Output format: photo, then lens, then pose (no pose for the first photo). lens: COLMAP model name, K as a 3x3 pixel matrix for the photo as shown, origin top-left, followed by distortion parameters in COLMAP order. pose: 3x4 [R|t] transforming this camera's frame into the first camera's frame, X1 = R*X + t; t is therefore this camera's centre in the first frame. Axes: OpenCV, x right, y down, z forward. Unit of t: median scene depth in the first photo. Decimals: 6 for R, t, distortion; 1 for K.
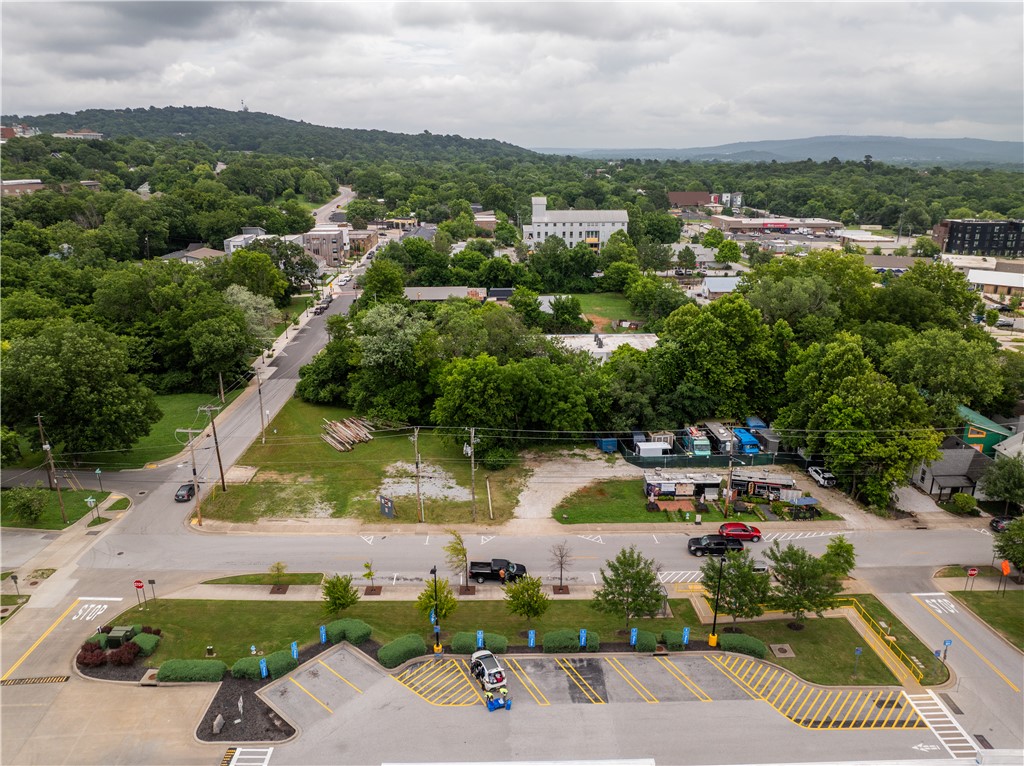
lens RADIAL K [[719.9, 0, 510.7], [0, 719.9, 389.2], [0, 0, 1]] dist [-0.045192, 0.012002]
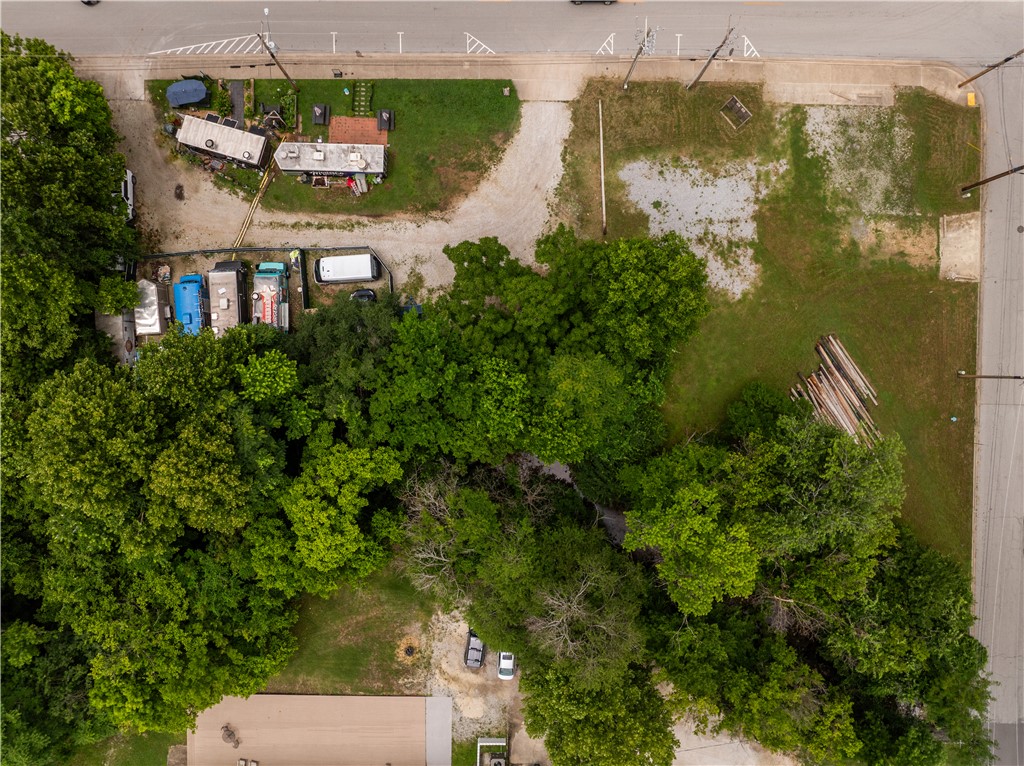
lens RADIAL K [[719.9, 0, 512.1], [0, 719.9, 383.8], [0, 0, 1]] dist [-0.045192, 0.012002]
pose [[-0.999284, -0.035976, -0.011704, 0.056724], [0.000668, -0.326101, 0.945335, -0.551549], [-0.037826, 0.944650, 0.325892, 0.883524]]
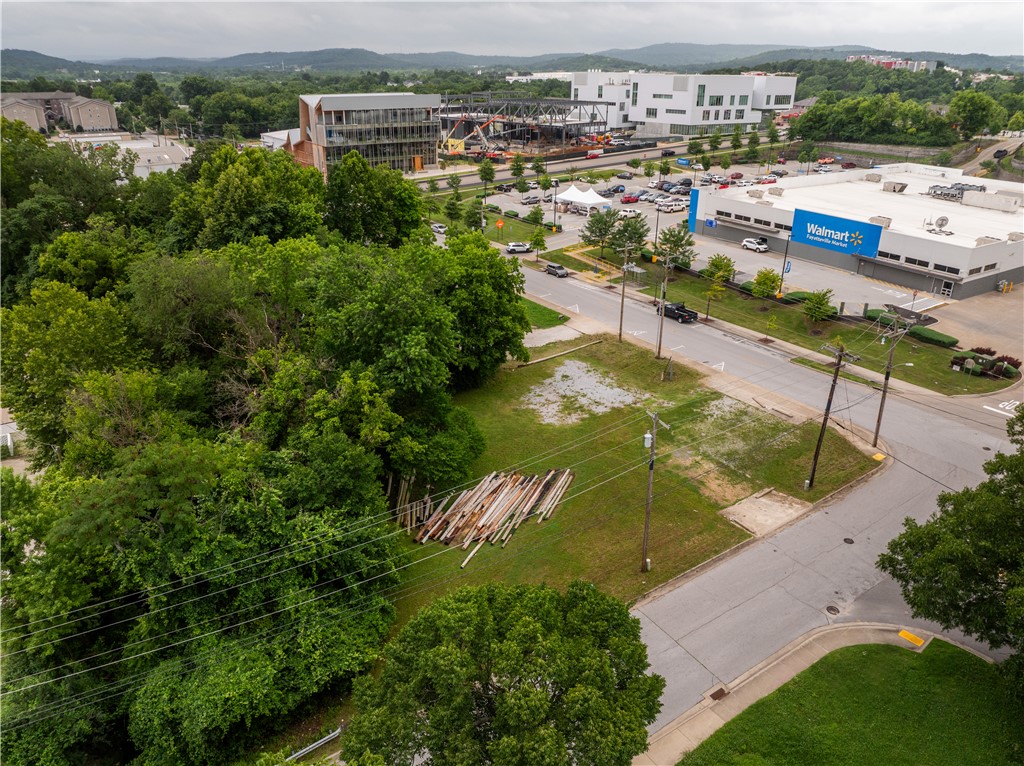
lens RADIAL K [[719.9, 0, 510.5], [0, 719.9, 391.1], [0, 0, 1]] dist [-0.045192, 0.012002]
pose [[-0.527018, -0.354109, 0.772566, -0.642796], [0.264600, 0.795504, 0.545124, -0.290241], [-0.807613, 0.491711, -0.325548, 1.240966]]
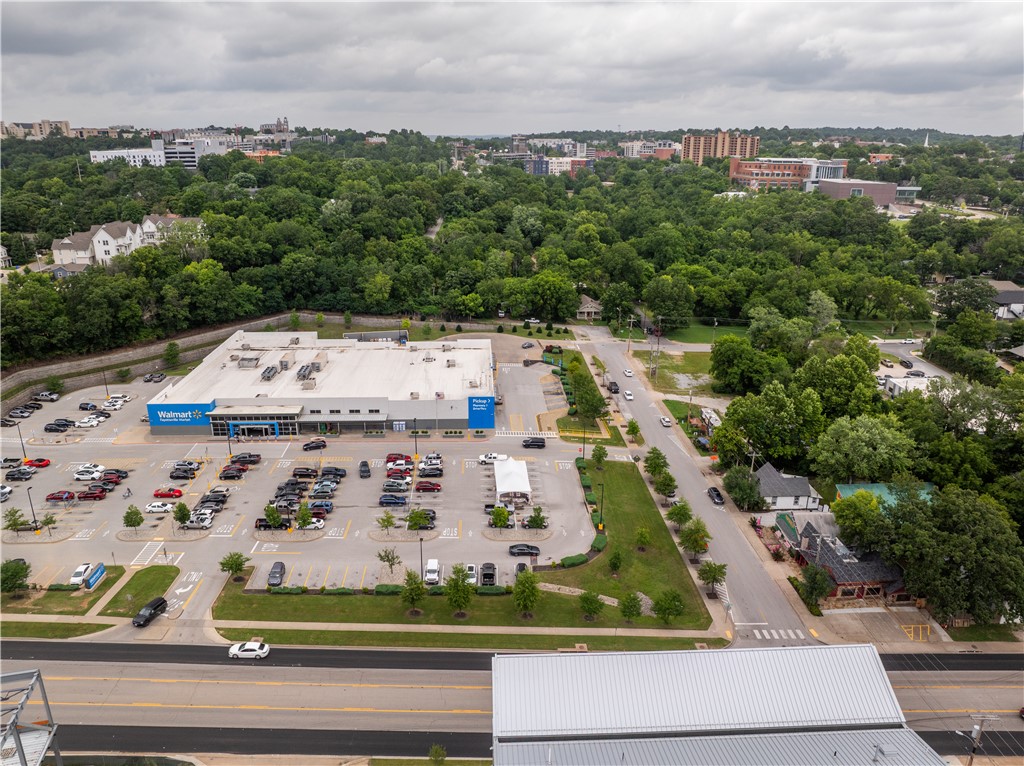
lens RADIAL K [[719.9, 0, 504.6], [0, 719.9, 395.4], [0, 0, 1]] dist [-0.045192, 0.012002]
pose [[0.018002, 0.346552, -0.937858, 1.788734], [-0.322105, 0.890011, 0.322689, -0.322469], [0.946533, 0.296280, 0.127648, 0.208004]]
